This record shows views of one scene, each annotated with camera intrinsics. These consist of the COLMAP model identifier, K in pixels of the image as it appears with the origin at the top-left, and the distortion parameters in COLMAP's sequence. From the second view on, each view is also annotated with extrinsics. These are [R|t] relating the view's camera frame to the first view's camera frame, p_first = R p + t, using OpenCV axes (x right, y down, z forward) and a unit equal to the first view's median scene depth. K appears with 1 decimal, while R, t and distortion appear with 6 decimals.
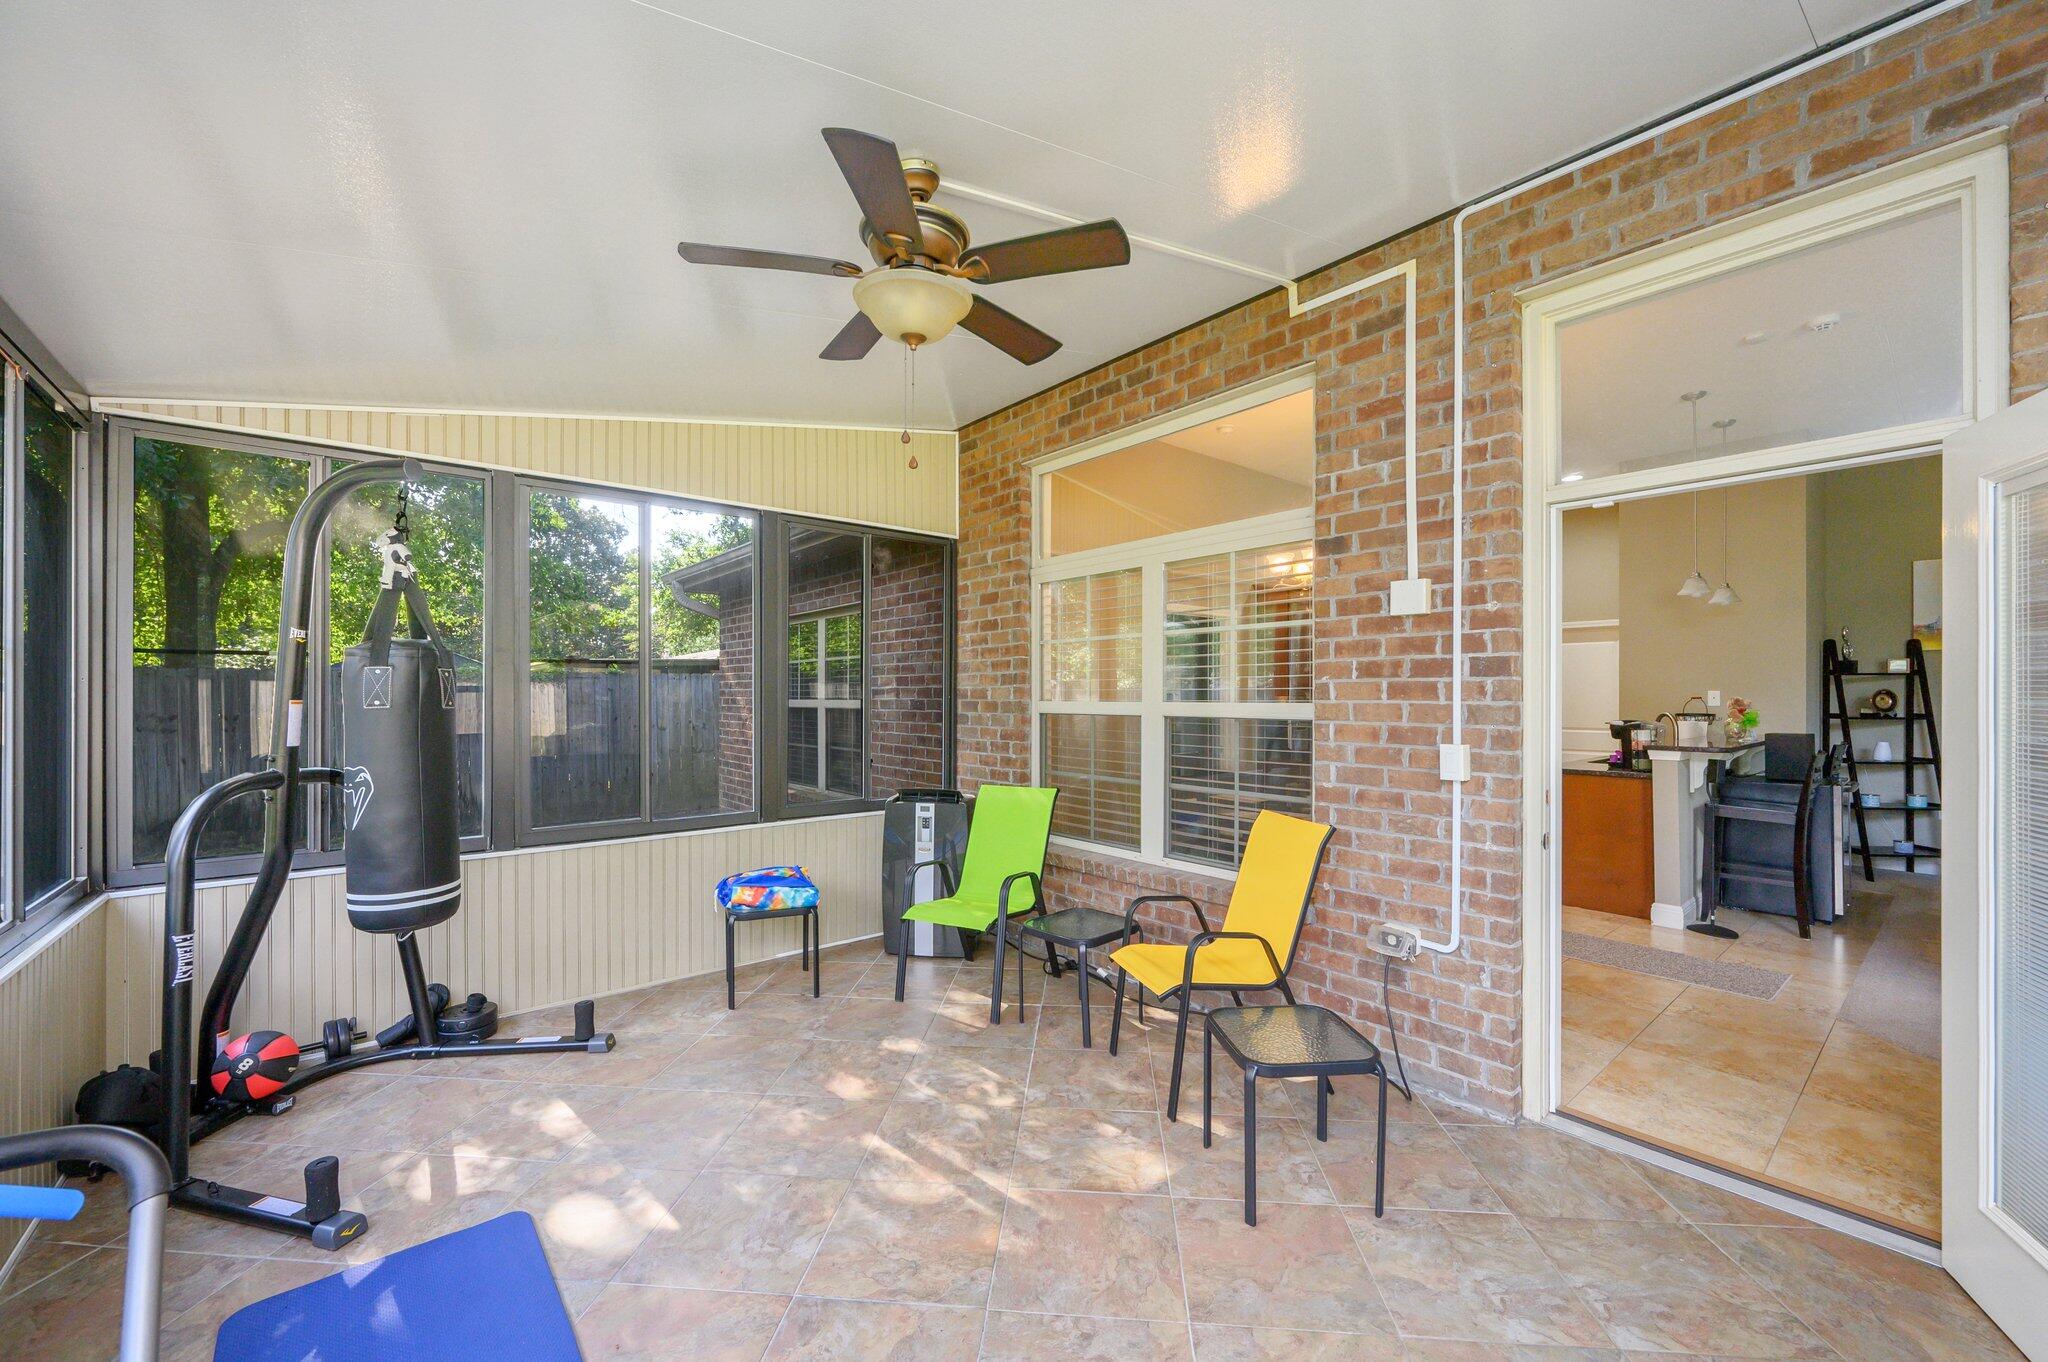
lens RADIAL K [[820.3, 0, 1020.3], [0, 820.3, 678.9], [0, 0, 1]] dist [-0.001661, 0.000062]
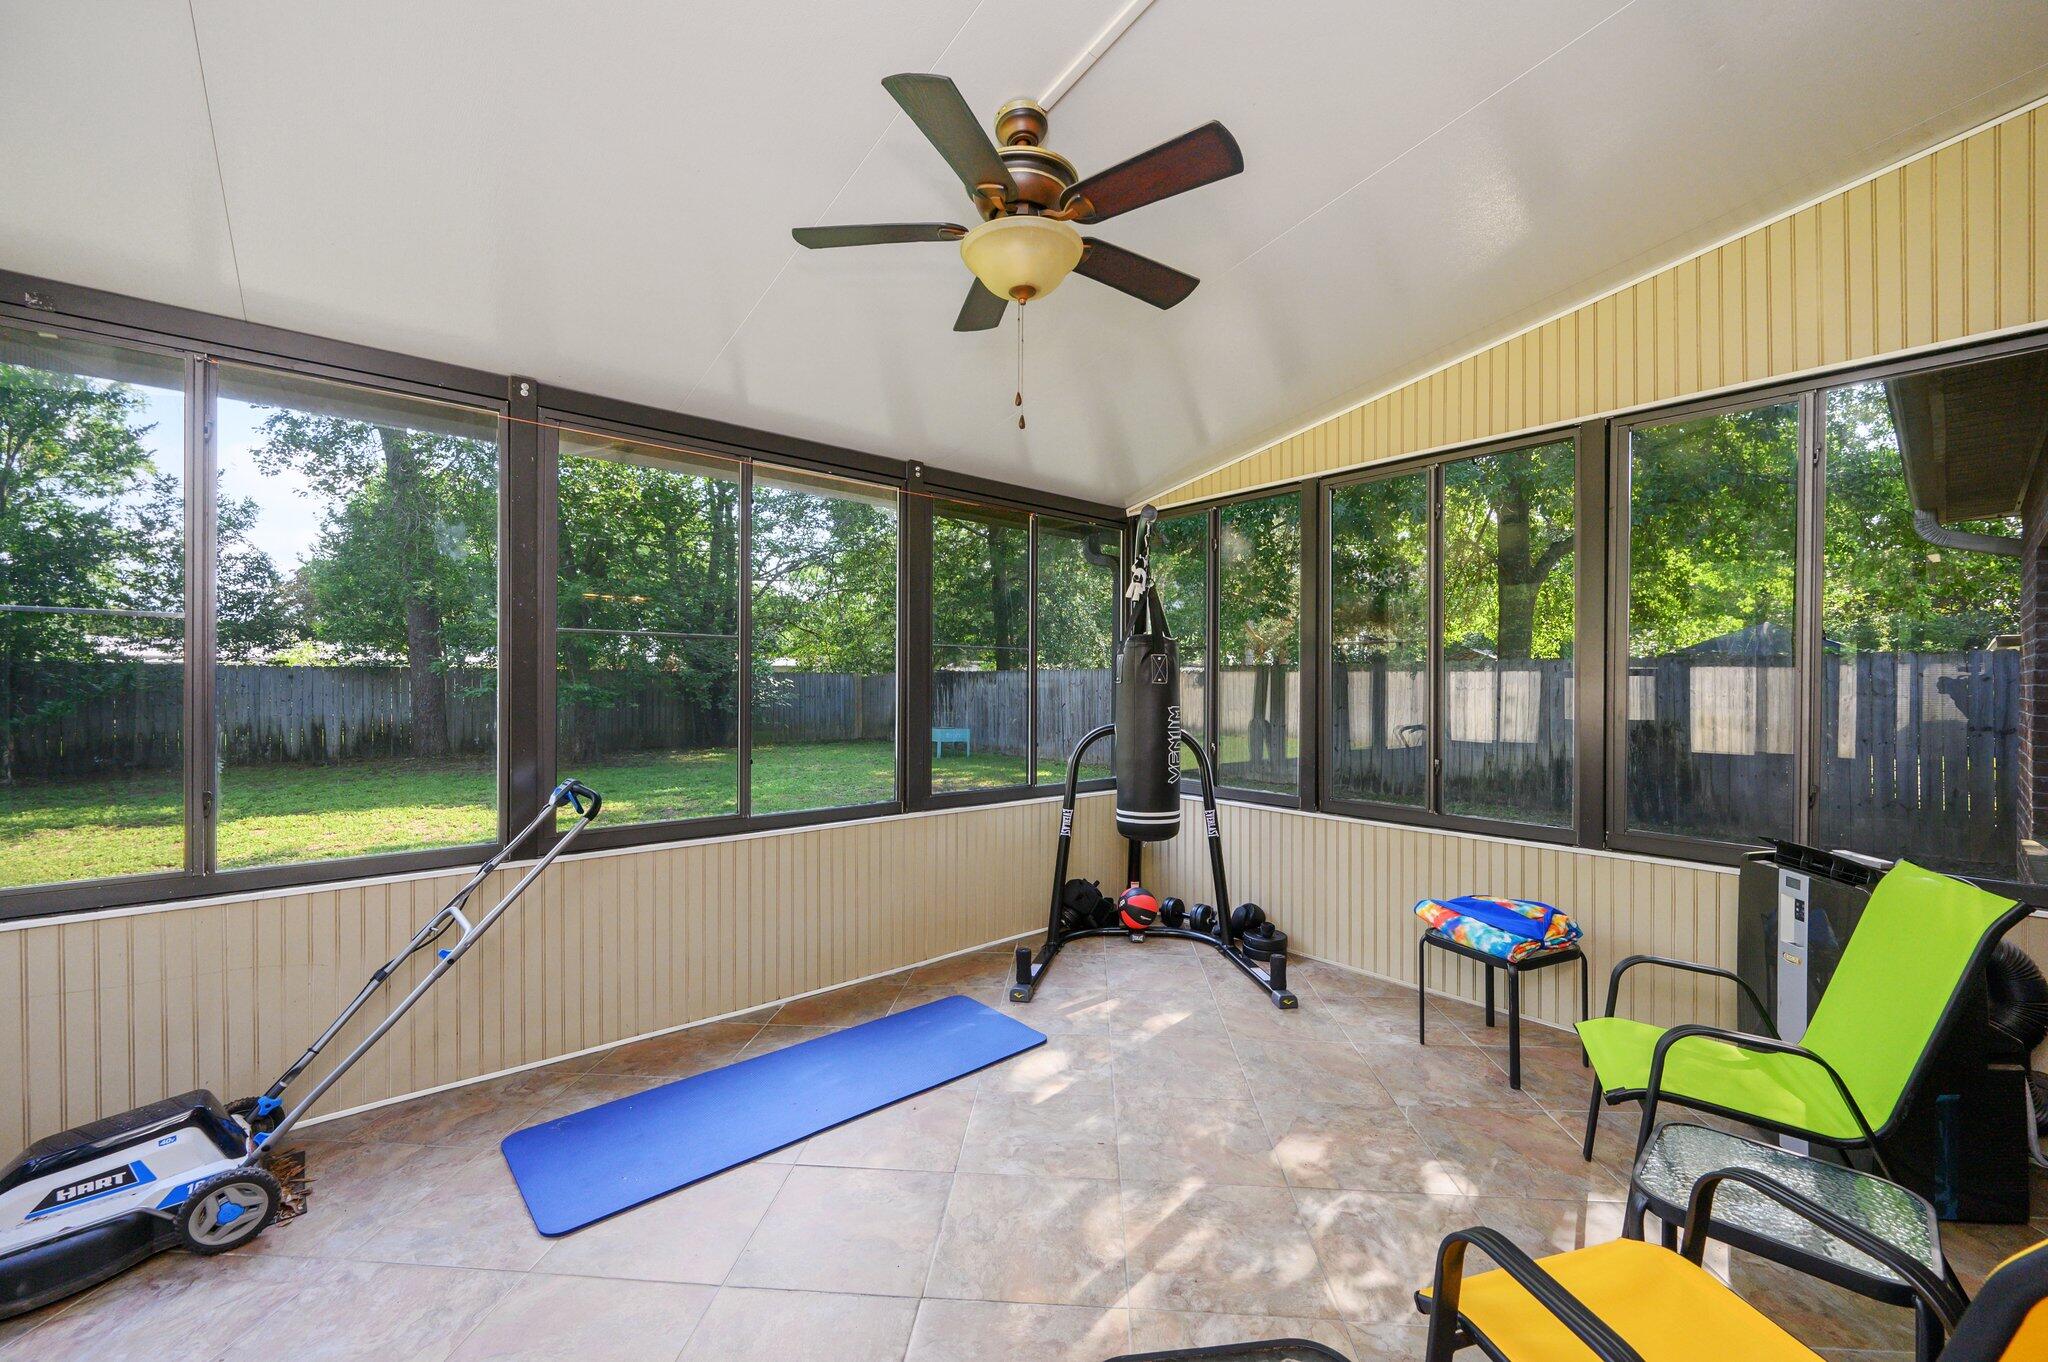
lens RADIAL K [[820.3, 0, 1020.3], [0, 820.3, 678.9], [0, 0, 1]] dist [-0.001661, 0.000062]
pose [[0.004515, 0.002510, -0.999987, 0.645609], [0.018694, 0.999822, 0.002594, 0.024137], [0.999815, -0.018705, 0.004467, 0.780625]]
